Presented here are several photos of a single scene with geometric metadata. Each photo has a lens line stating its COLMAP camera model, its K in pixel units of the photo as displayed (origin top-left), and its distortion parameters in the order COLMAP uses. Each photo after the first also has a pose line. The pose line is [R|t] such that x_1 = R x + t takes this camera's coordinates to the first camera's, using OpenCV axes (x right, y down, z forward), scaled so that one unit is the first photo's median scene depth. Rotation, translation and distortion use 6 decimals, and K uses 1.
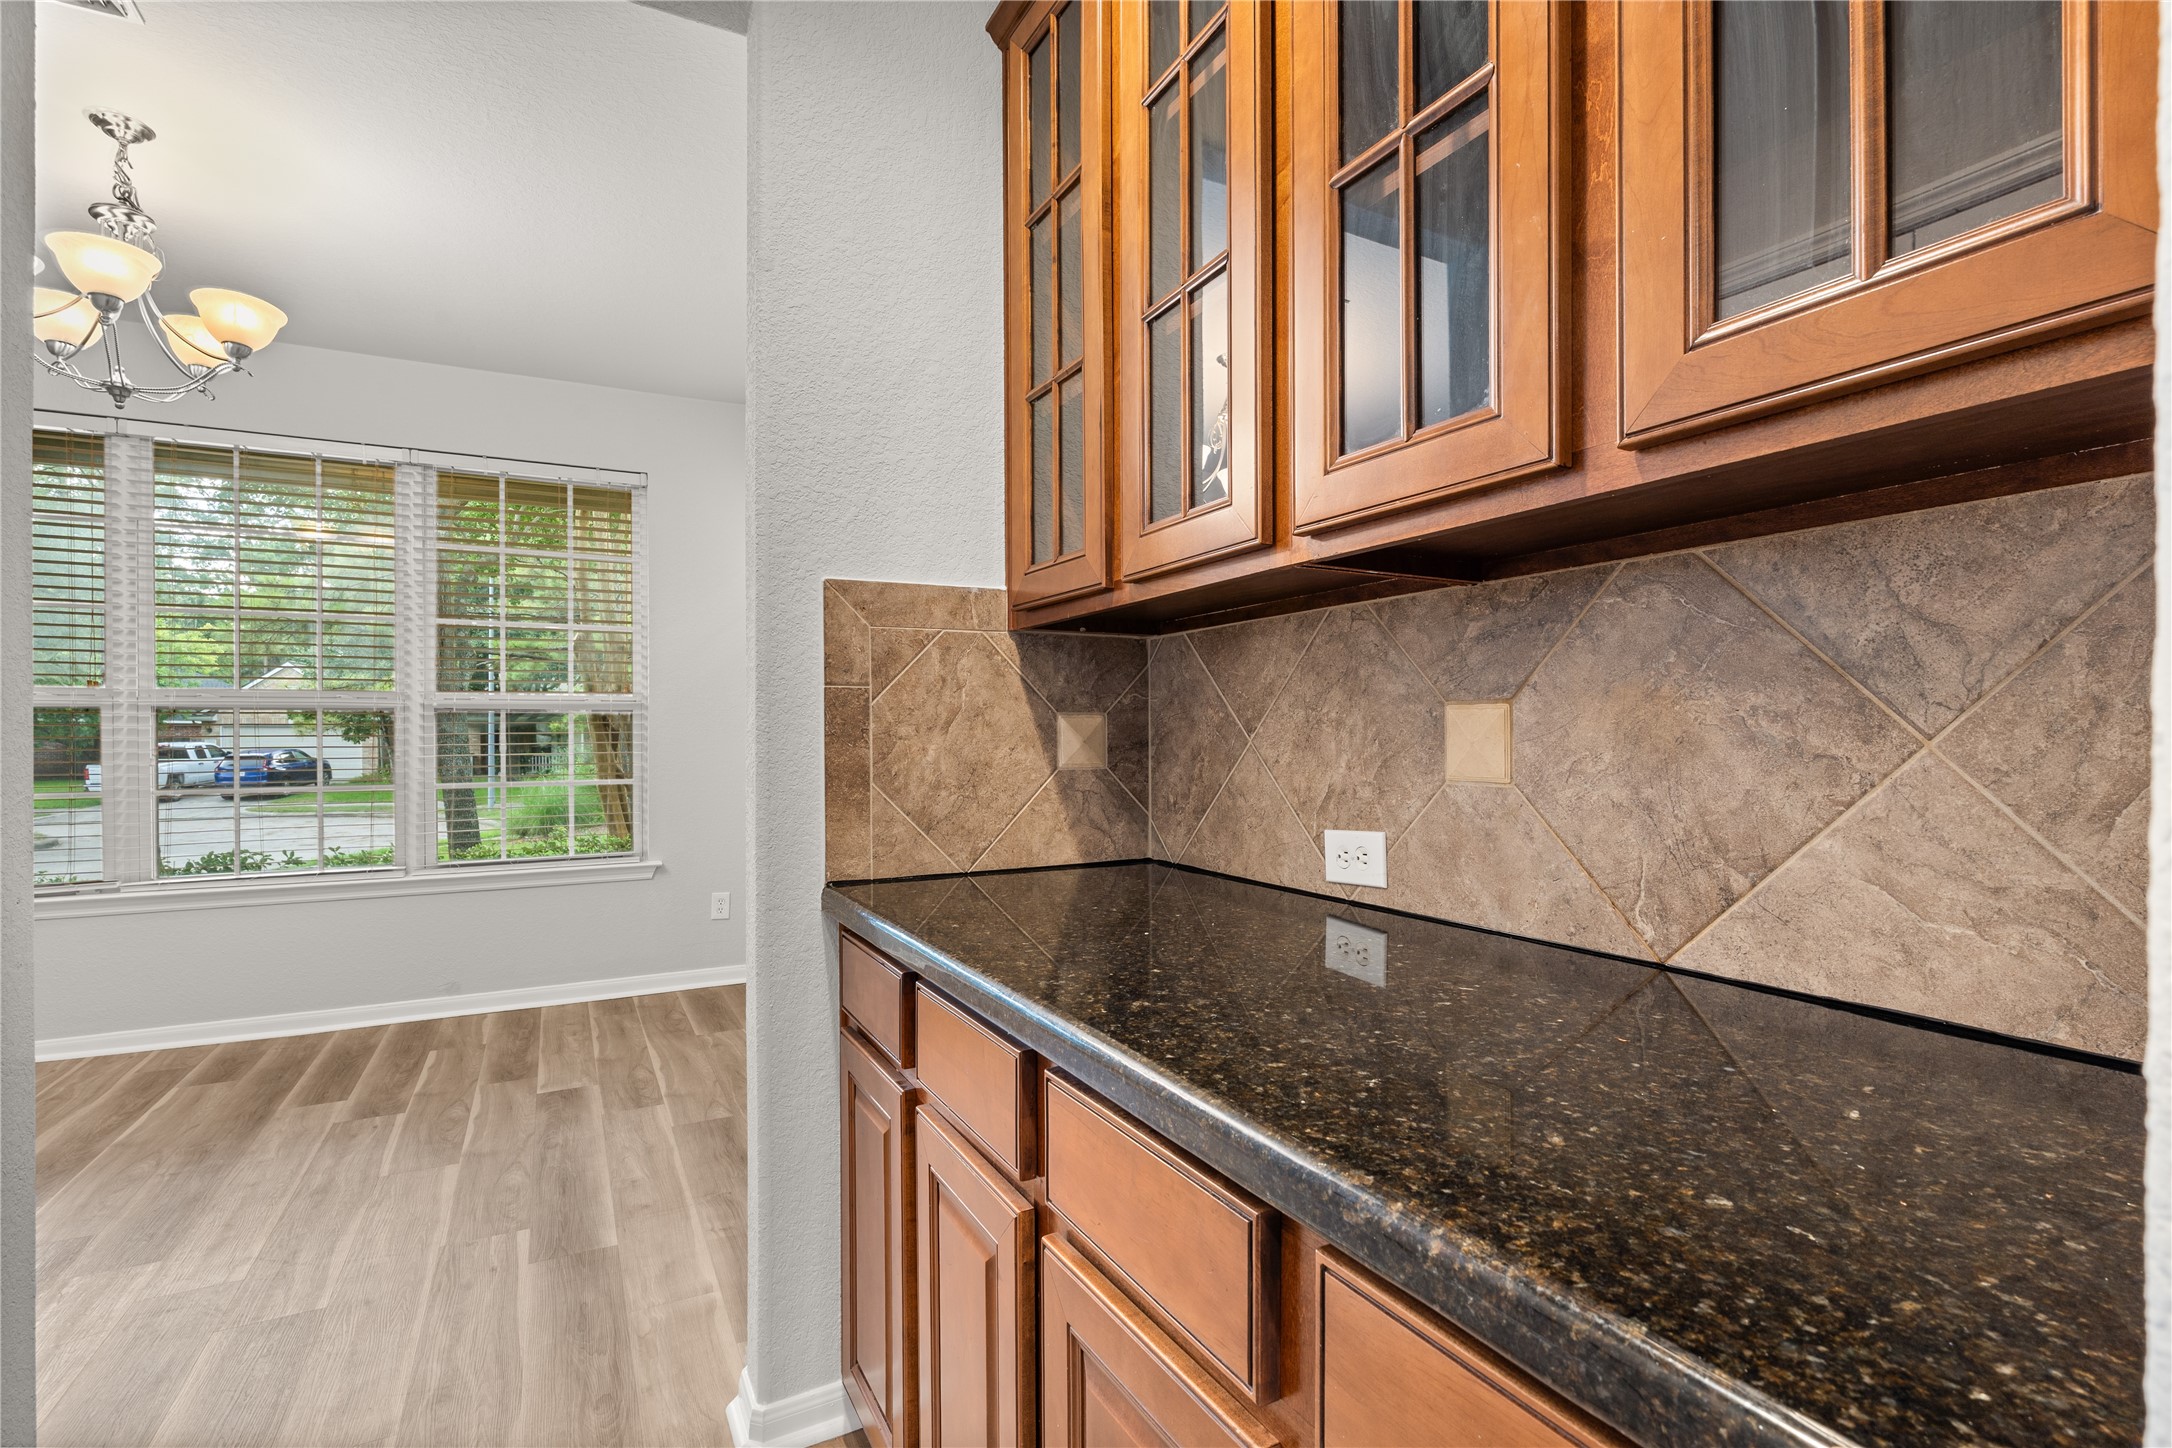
lens RADIAL K [[994.1, 0, 1088.6], [0, 994.1, 734.8], [0, 0, 1]] dist [-0.002595, -0.000708]
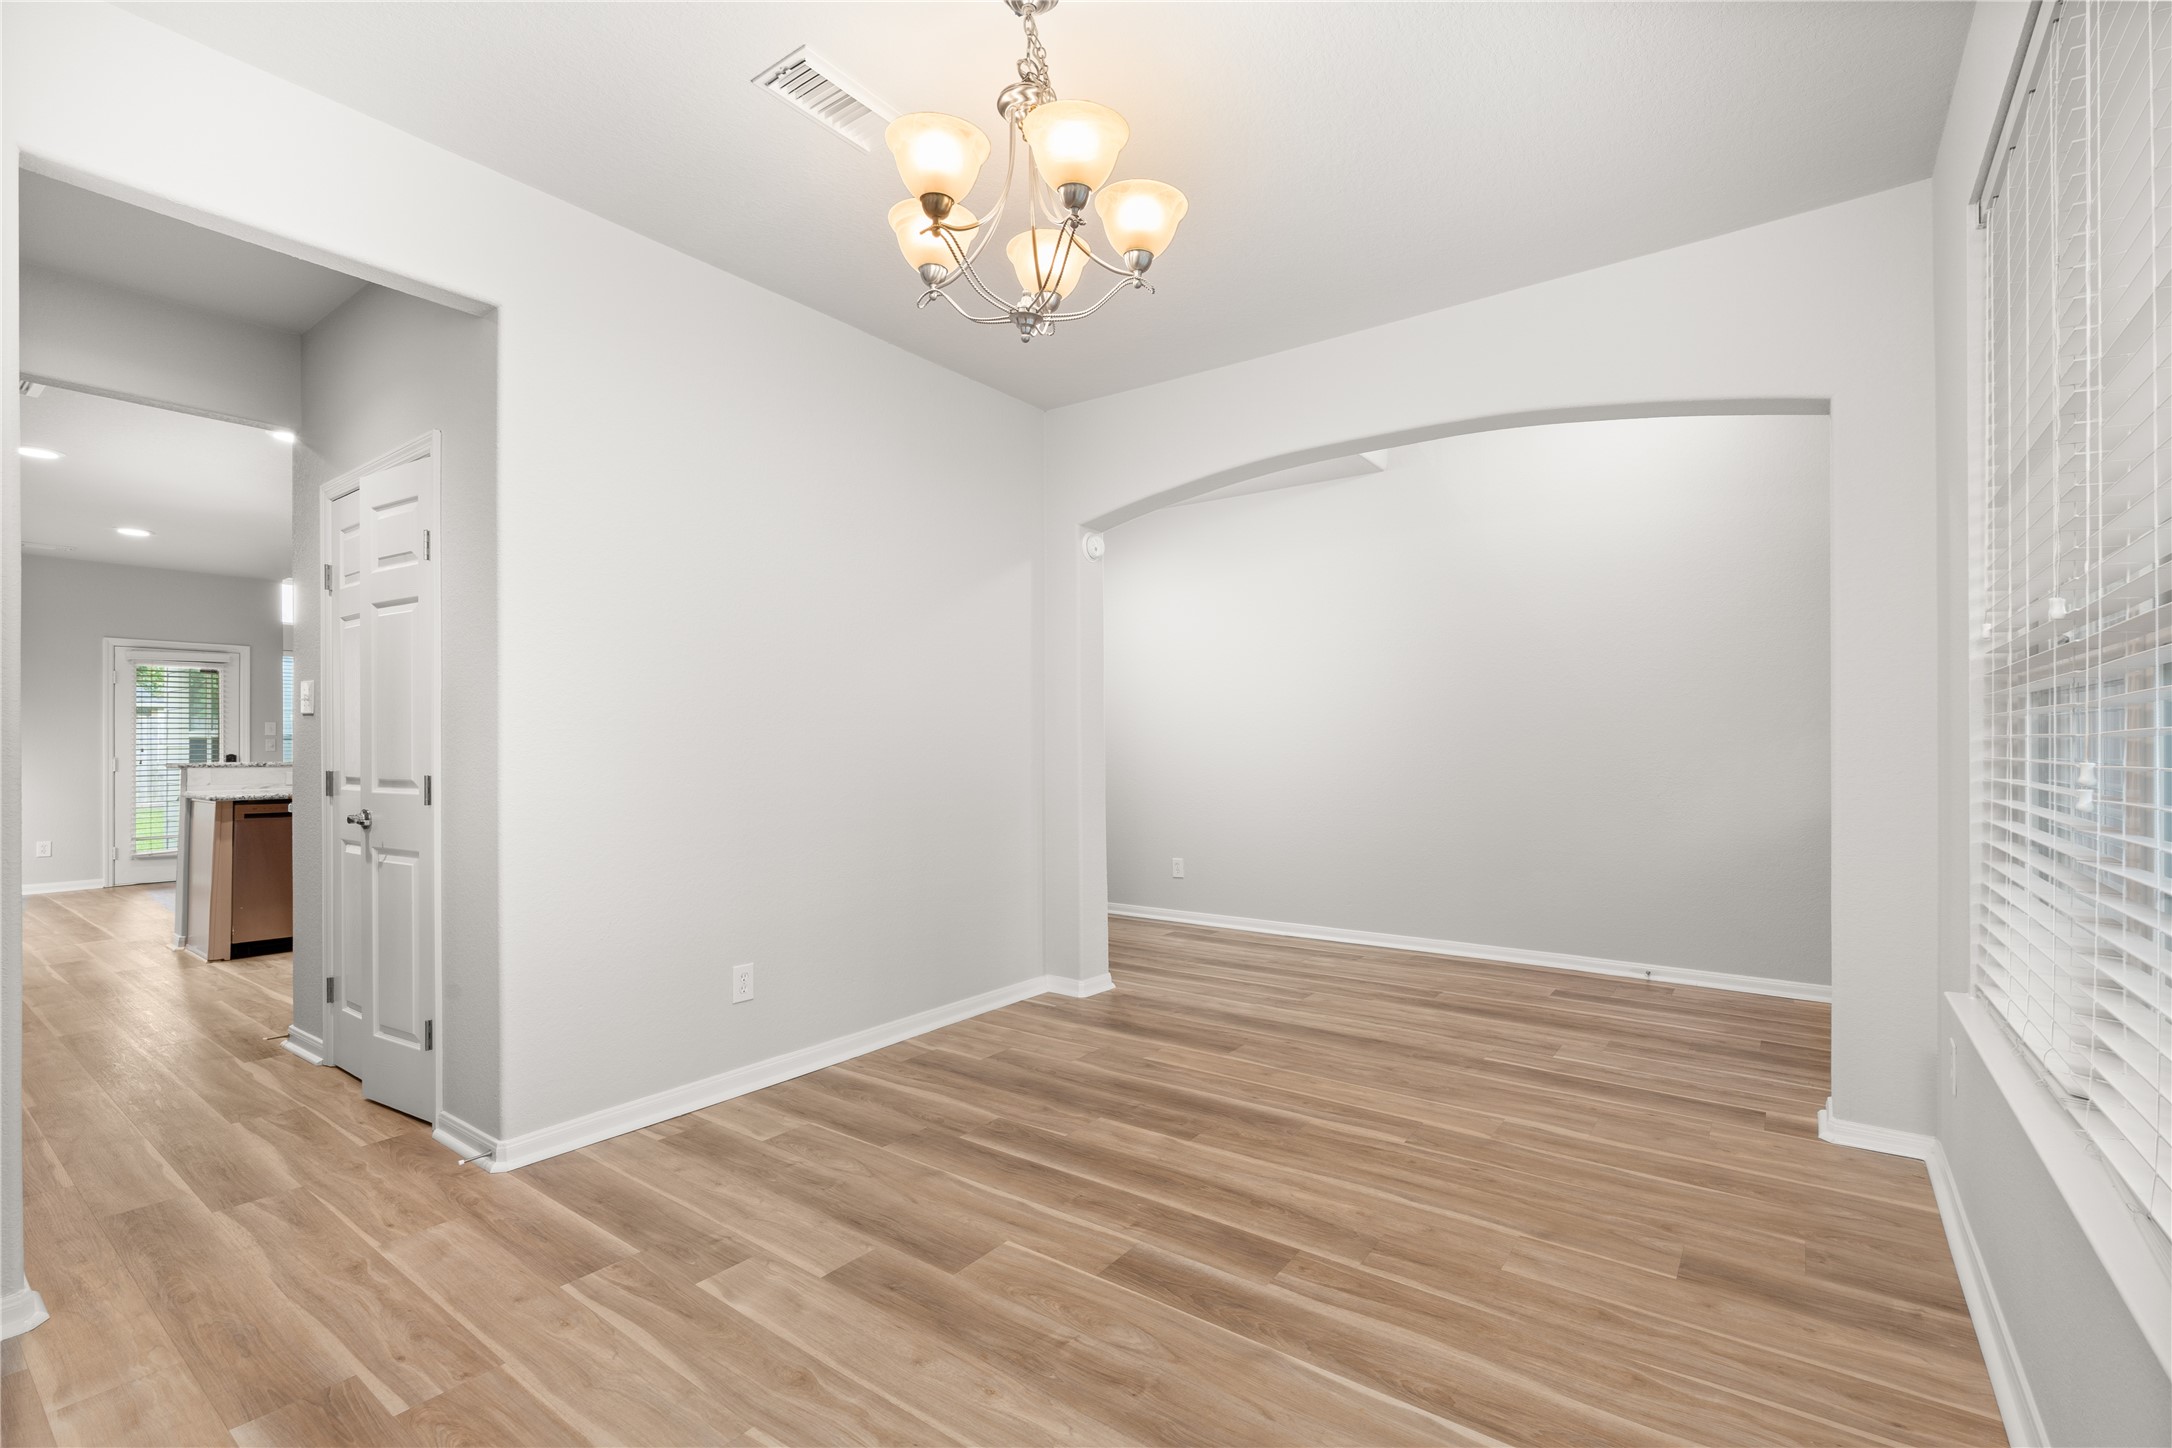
lens RADIAL K [[957.6, 0, 1086.0], [0, 957.6, 724.0], [0, 0, 1]] dist [0.001582, -0.000196]
pose [[-0.906645, -0.006788, -0.421840, -0.823259], [0.004397, 0.999664, -0.025537, 0.006801], [0.421872, -0.025008, -0.906310, 2.123777]]
